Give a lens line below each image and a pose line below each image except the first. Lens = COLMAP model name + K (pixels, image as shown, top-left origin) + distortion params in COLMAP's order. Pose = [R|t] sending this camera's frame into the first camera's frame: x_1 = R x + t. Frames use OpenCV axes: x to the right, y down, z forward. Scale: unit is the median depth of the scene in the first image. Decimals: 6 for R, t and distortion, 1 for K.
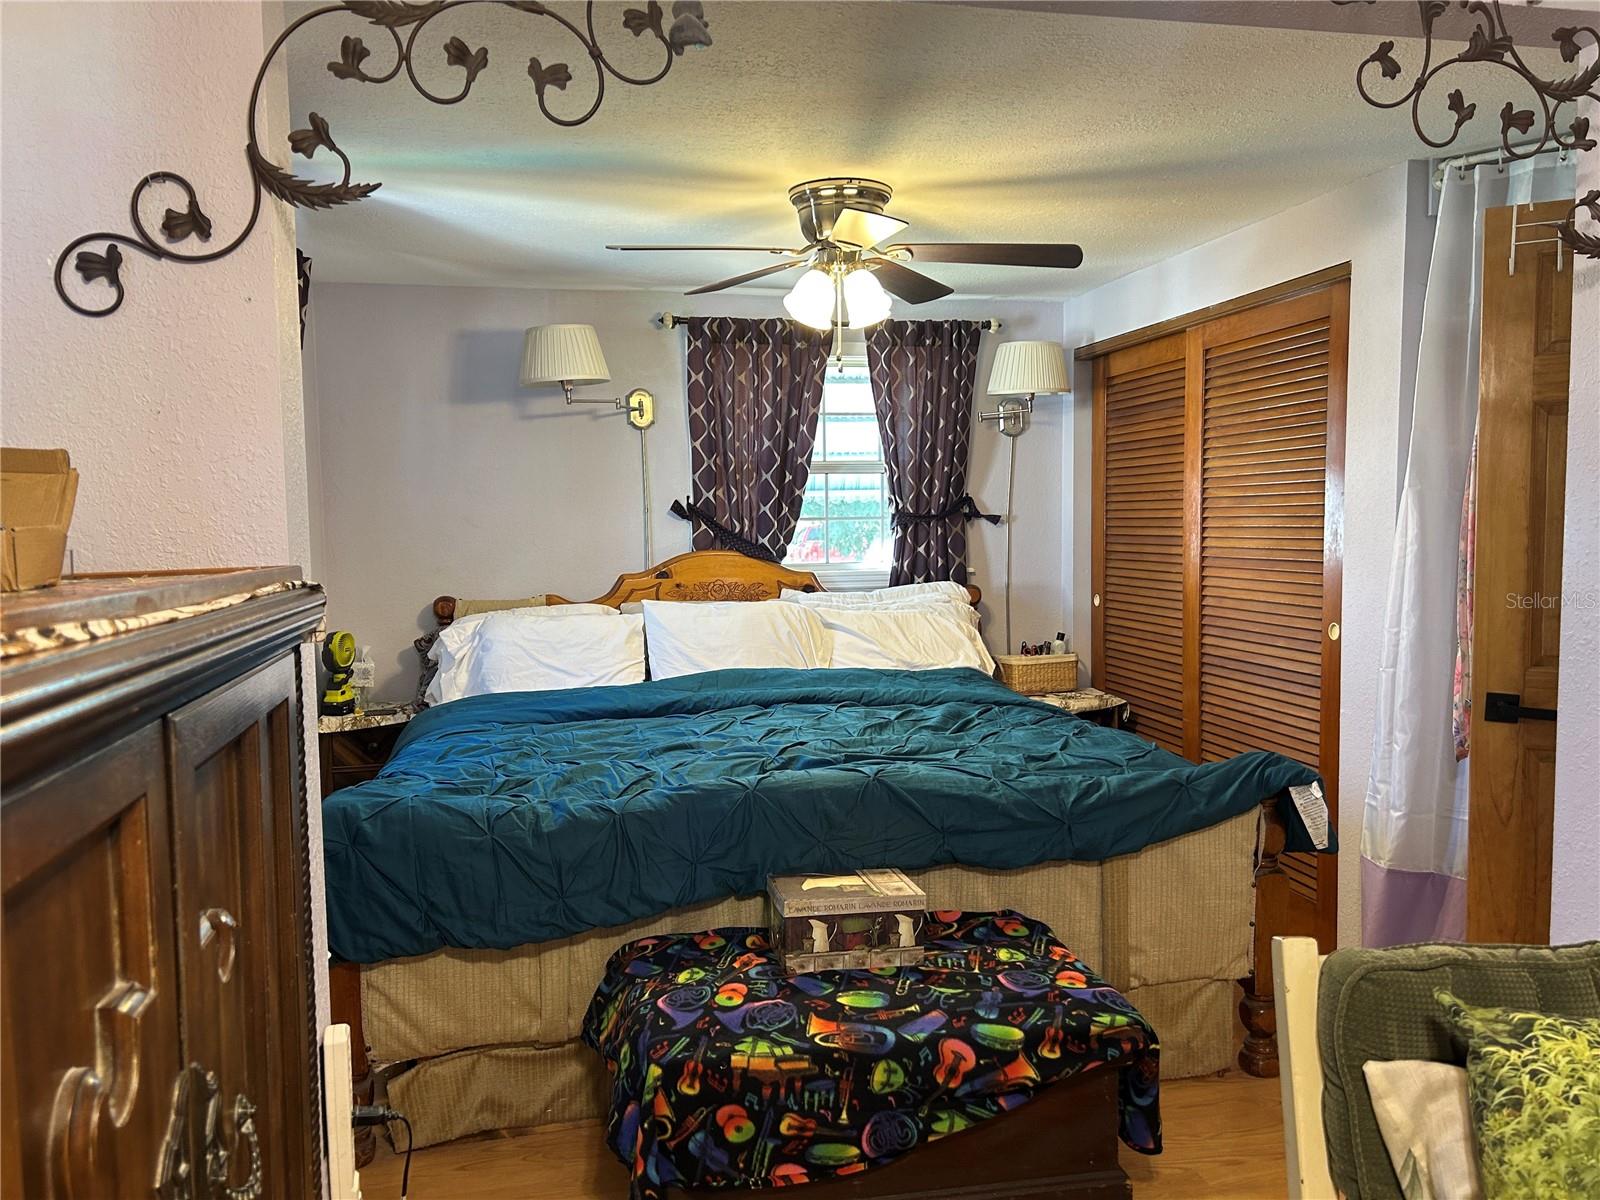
lens RADIAL K [[1202.8, 0, 792.7], [0, 1202.8, 621.5], [0, 0, 1]] dist [0.047245, -0.065199]
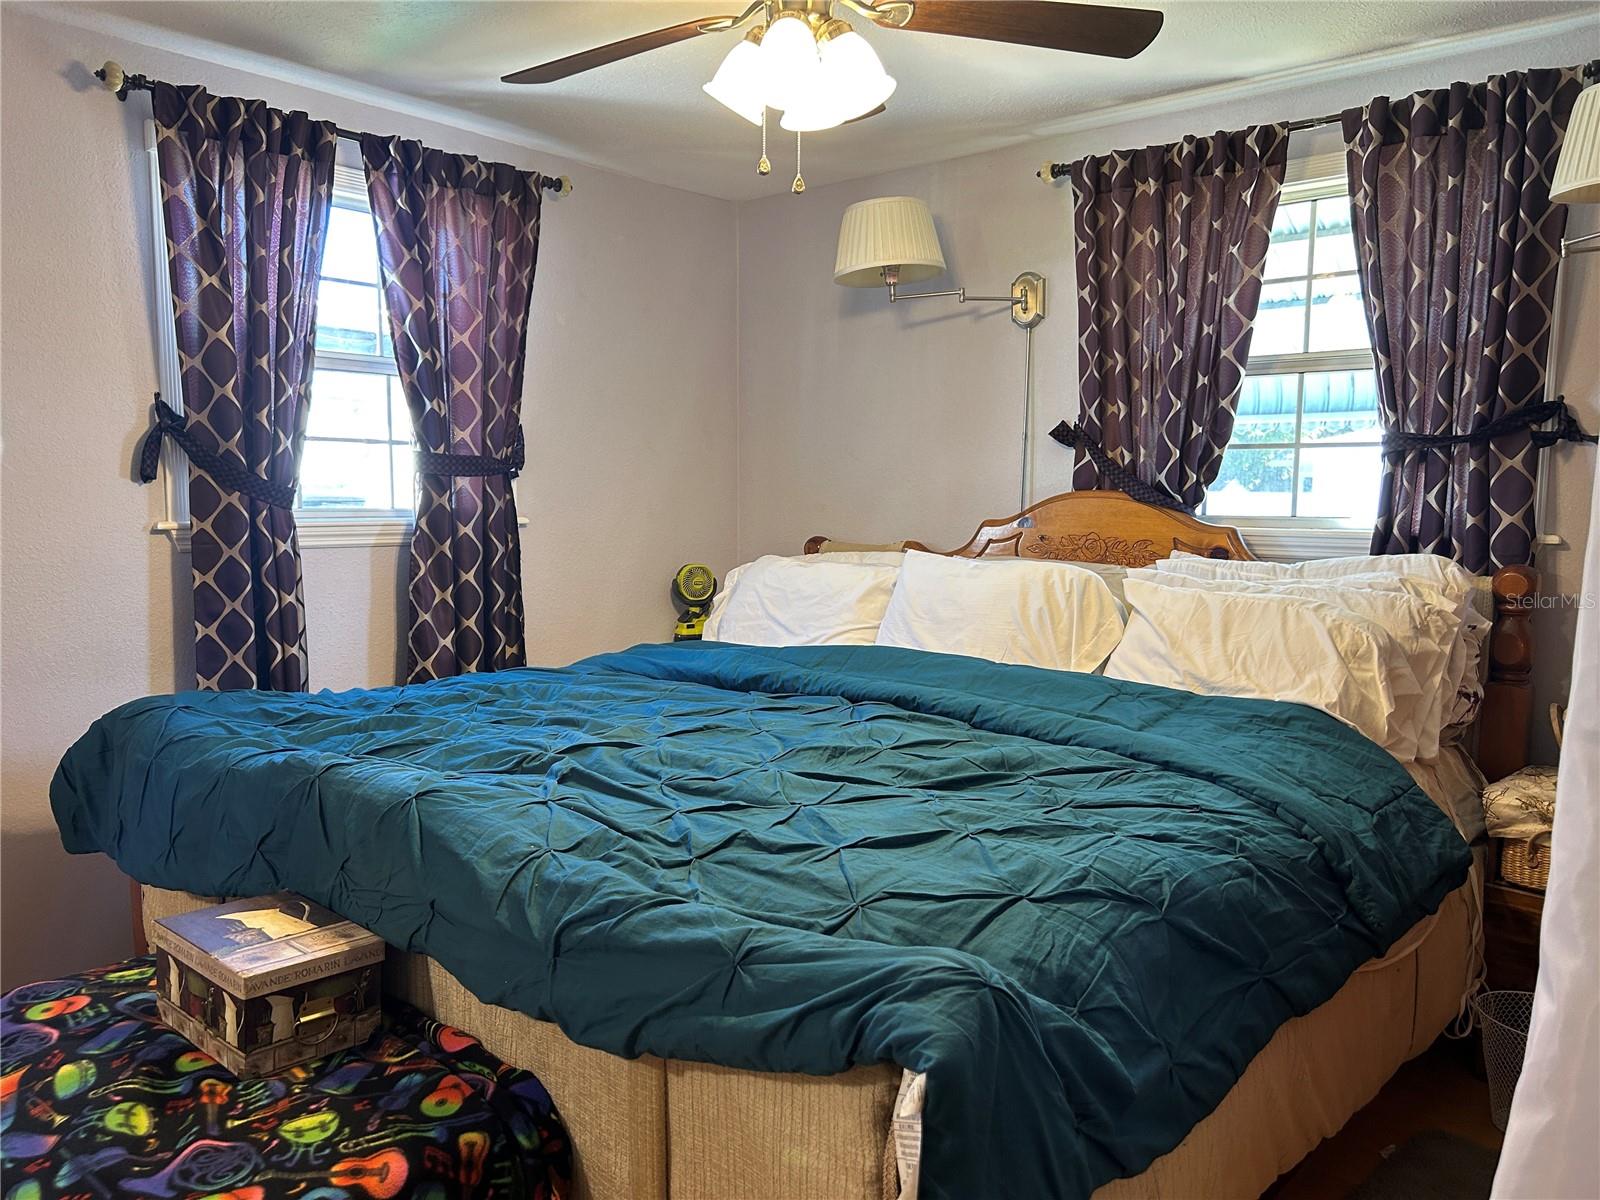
lens RADIAL K [[1202.8, 0, 792.7], [0, 1202.8, 621.5], [0, 0, 1]] dist [0.047245, -0.065199]
pose [[0.599428, 0.104345, -0.793598, 0.403096], [-0.082159, 0.994251, 0.068671, -0.016890], [0.796201, 0.024038, 0.604555, 0.431242]]
